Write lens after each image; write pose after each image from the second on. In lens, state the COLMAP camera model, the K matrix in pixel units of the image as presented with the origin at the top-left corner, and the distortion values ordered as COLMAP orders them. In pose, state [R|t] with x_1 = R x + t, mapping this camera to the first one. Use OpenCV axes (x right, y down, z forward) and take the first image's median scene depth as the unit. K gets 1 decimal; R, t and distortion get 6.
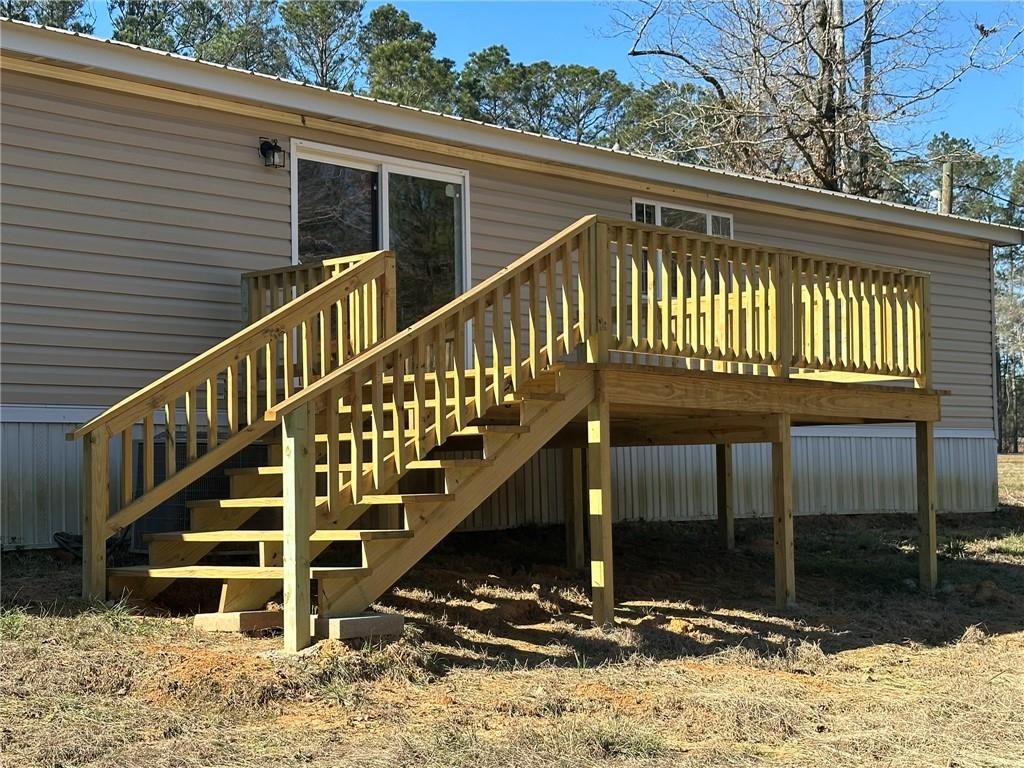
lens RADIAL K [[1615.3, 0, 511.1], [0, 1615.3, 386.4], [0, 0, 1]] dist [0.130310, 0.000000]
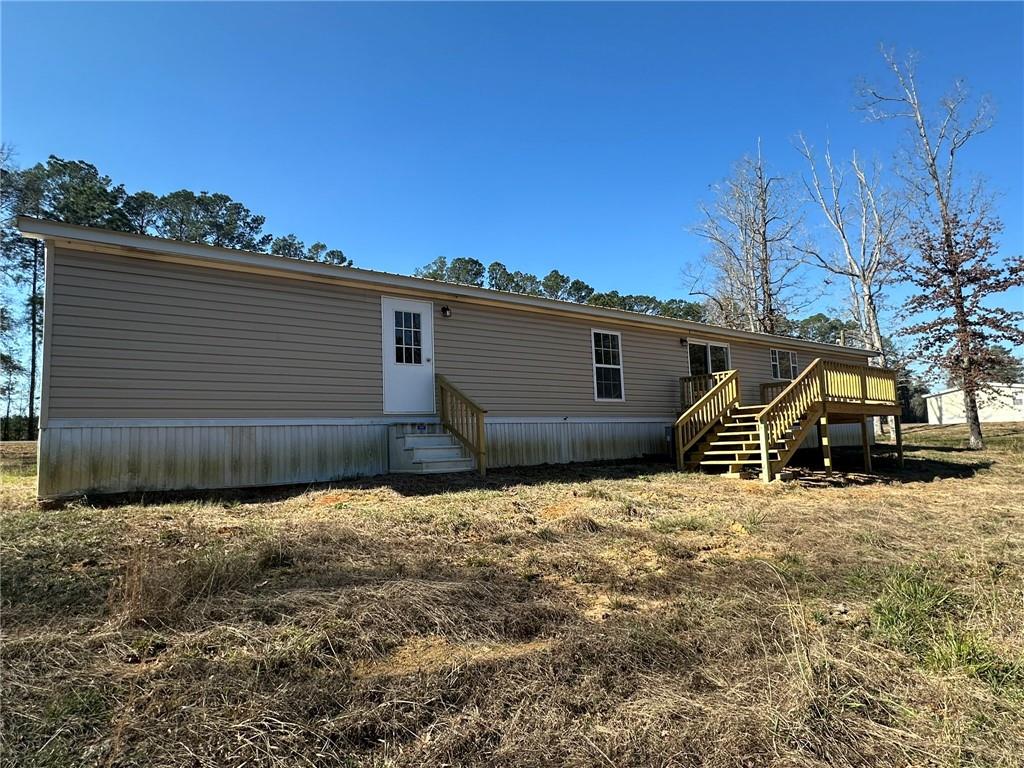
lens RADIAL K [[566.1, 0, 512.9], [0, 566.1, 383.0], [0, 0, 1]] dist [-0.000140, 0.000397]
pose [[0.986241, -0.036440, -0.161246, -0.365629], [0.029037, 0.998423, -0.048036, -0.012335], [0.162743, 0.042693, 0.985744, -0.271990]]
